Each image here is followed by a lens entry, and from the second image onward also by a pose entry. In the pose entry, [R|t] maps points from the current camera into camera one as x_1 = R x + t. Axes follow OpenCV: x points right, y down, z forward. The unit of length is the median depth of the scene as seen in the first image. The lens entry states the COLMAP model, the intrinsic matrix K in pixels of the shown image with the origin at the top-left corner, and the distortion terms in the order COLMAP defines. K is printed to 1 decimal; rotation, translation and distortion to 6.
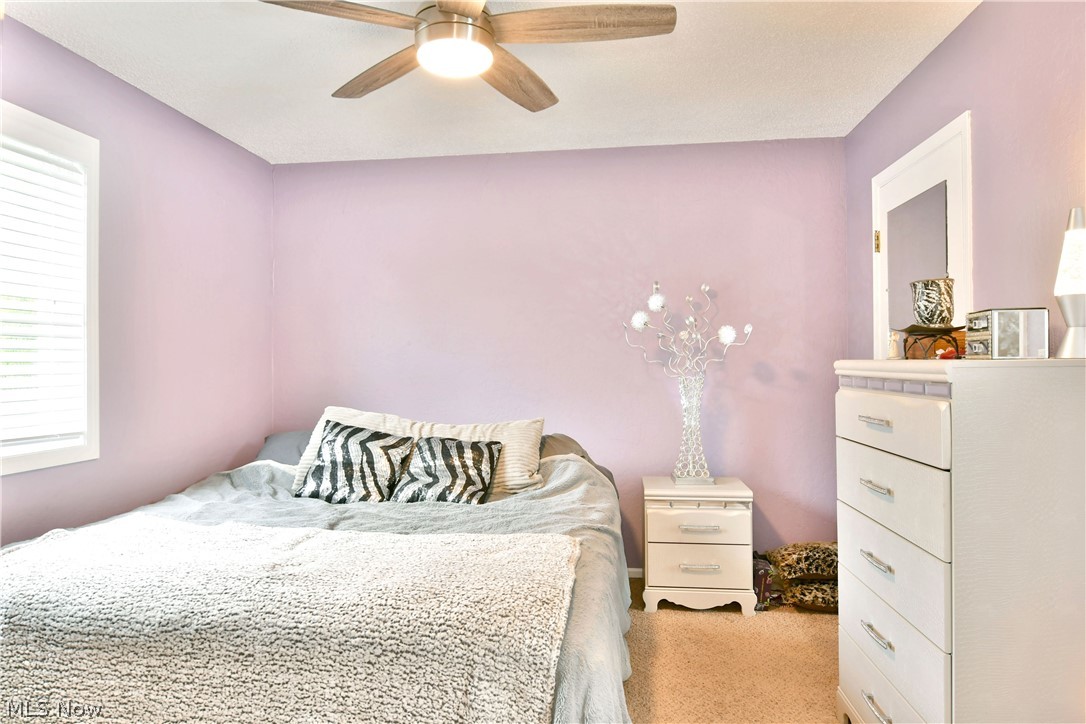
lens RADIAL K [[673.9, 0, 543.0], [0, 673.9, 362.0], [0, 0, 1]] dist [-0.006703, -0.002223]
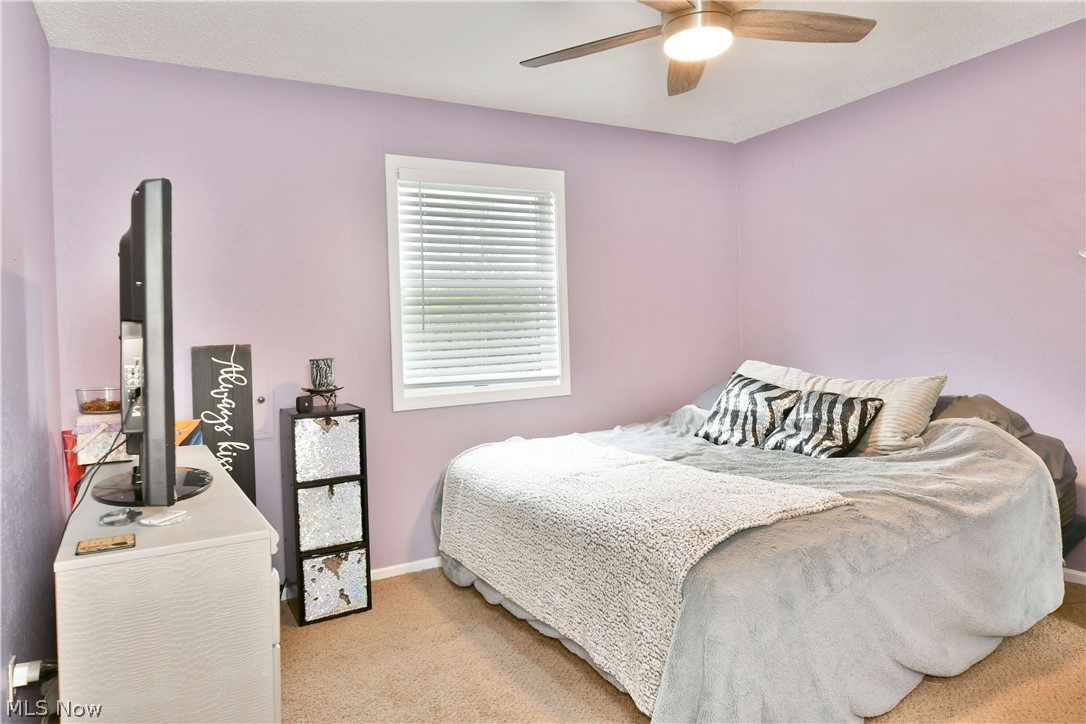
lens RADIAL K [[680.3, 0, 543.6], [0, 680.3, 341.6], [0, 0, 1]] dist [0.000628, -0.000001]
pose [[0.611805, -0.015821, -0.790850, 0.429147], [0.041253, 0.999078, 0.011926, 0.010235], [0.789932, -0.039922, 0.611893, 0.069634]]
